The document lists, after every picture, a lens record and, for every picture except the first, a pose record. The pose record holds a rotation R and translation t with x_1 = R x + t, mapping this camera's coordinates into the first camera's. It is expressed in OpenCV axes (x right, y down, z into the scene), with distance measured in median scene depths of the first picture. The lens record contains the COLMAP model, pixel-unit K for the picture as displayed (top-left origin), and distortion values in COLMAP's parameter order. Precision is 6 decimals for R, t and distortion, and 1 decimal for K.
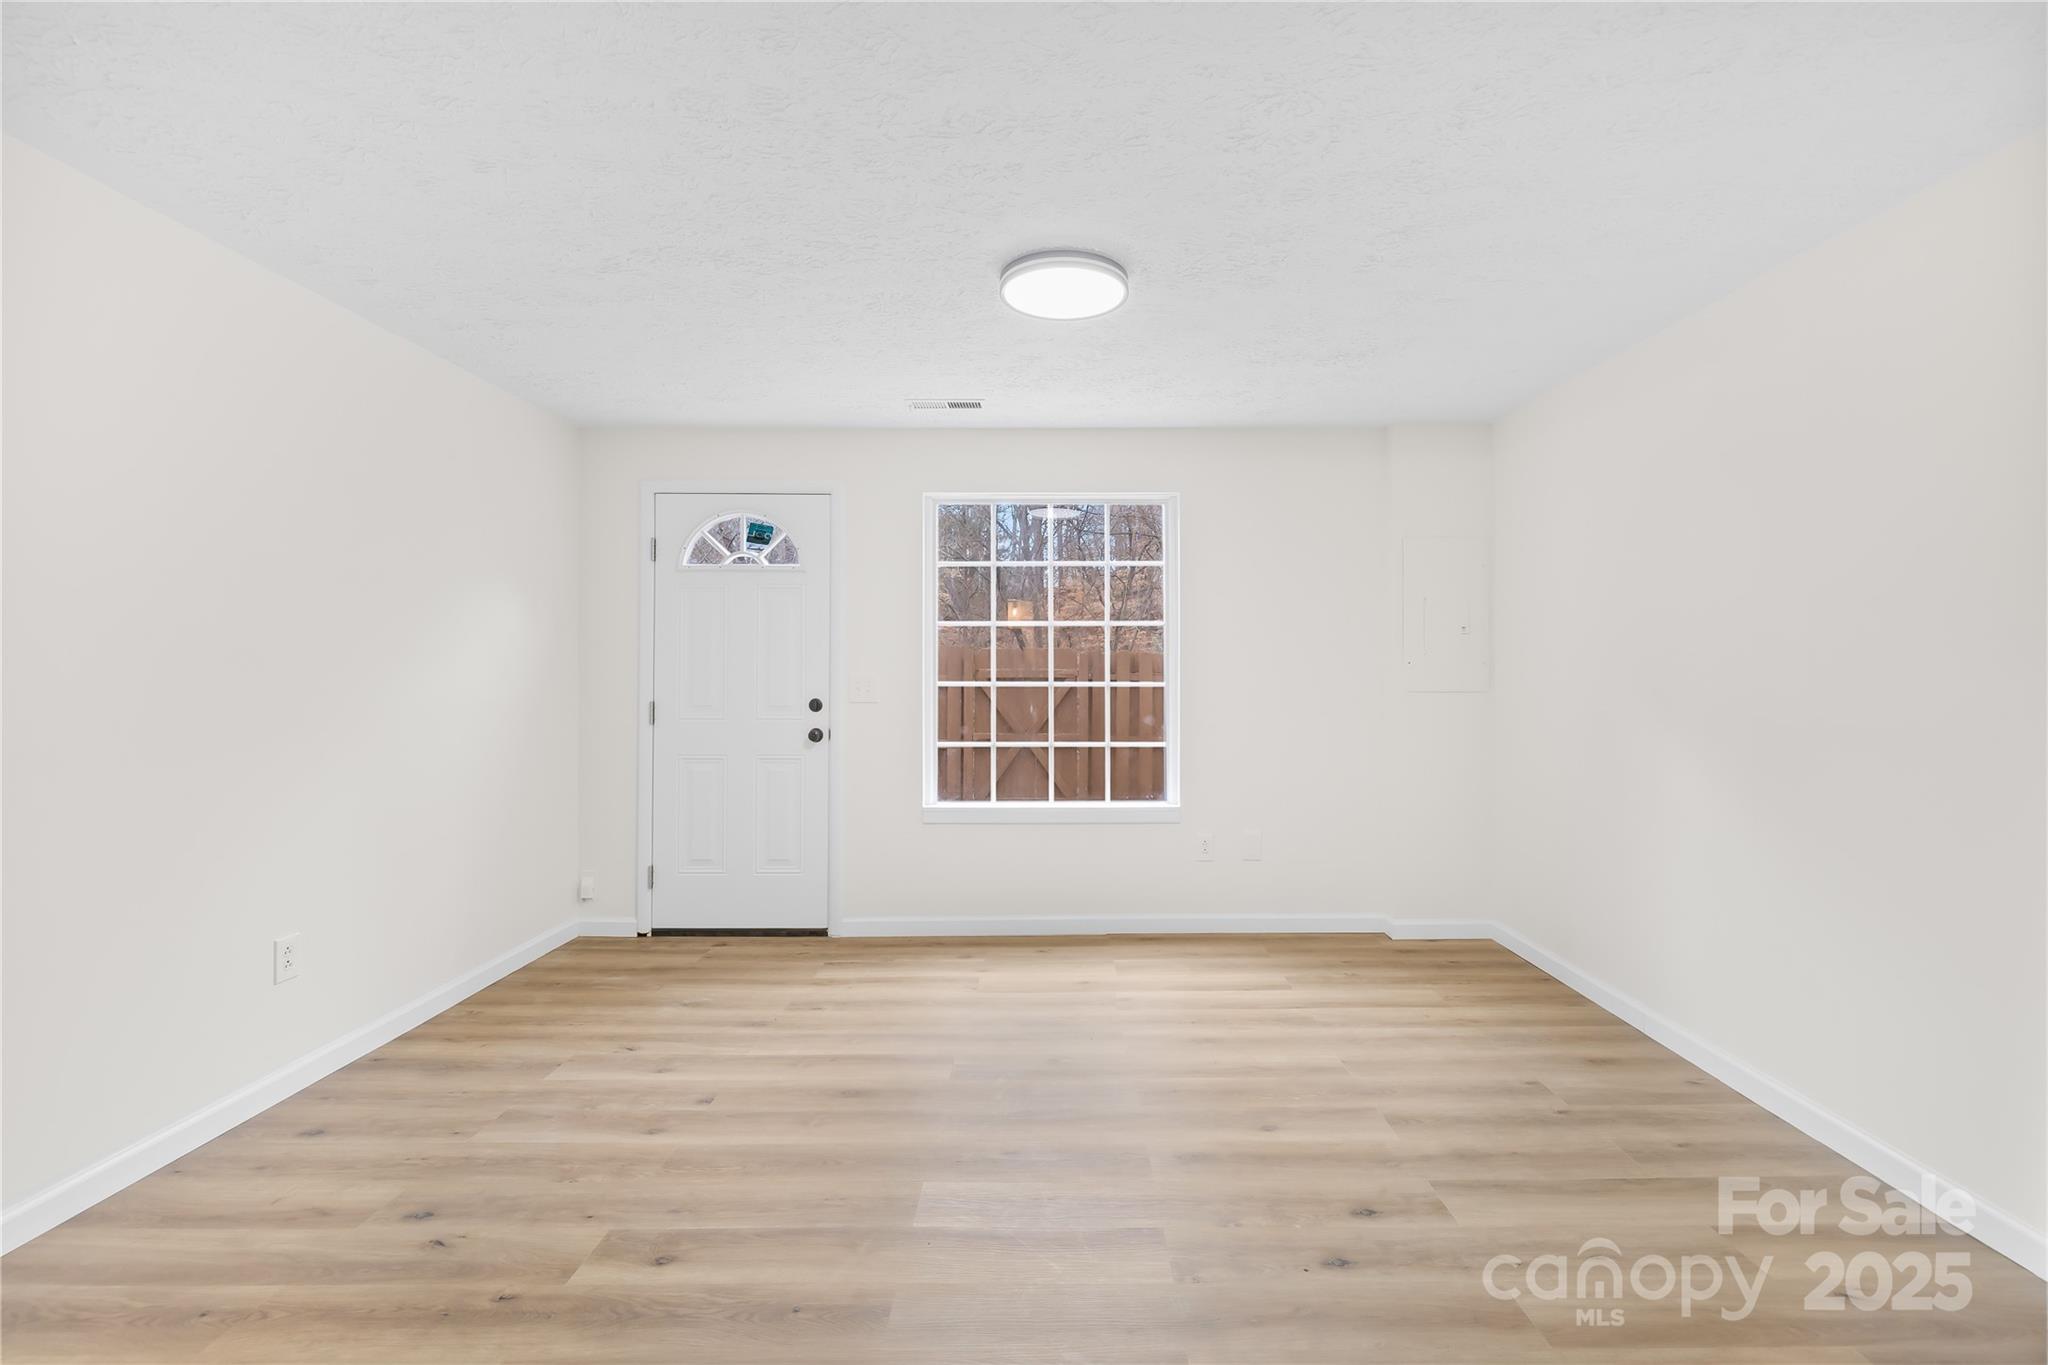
lens RADIAL K [[856.5, 0, 1024.0], [0, 856.5, 682.5], [0, 0, 1]] dist [-0.000098, 0.000008]
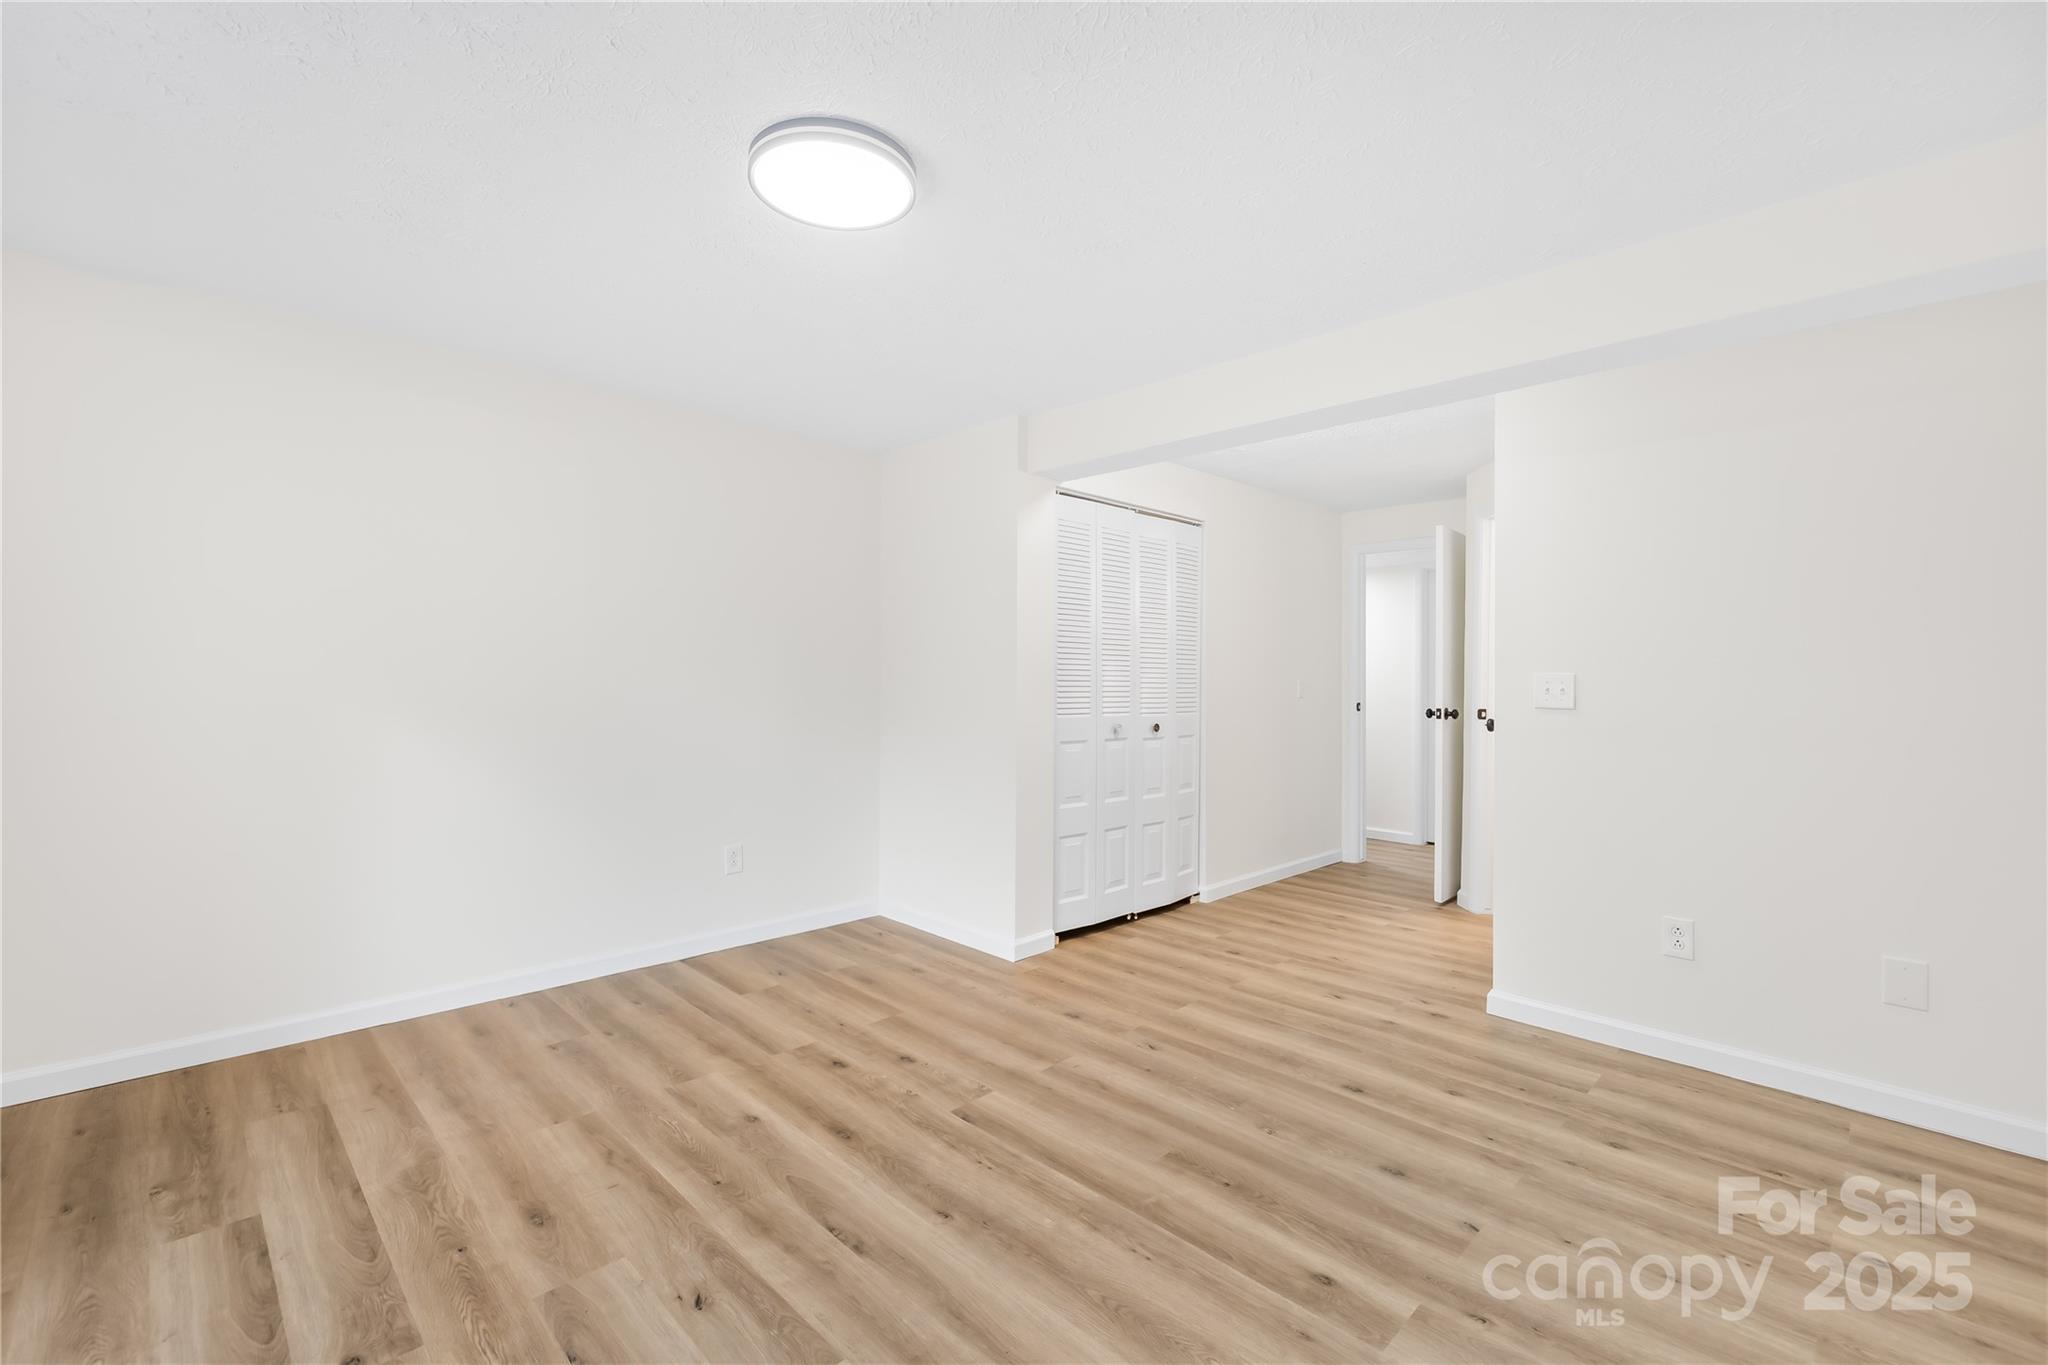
lens RADIAL K [[856.5, 0, 1024.0], [0, 856.5, 682.5], [0, 0, 1]] dist [-0.000098, 0.000008]
pose [[-0.717314, -0.016137, 0.696563, -0.799890], [-0.006852, 0.999847, 0.016107, -0.028352], [-0.696717, 0.006781, -0.717314, 1.830219]]
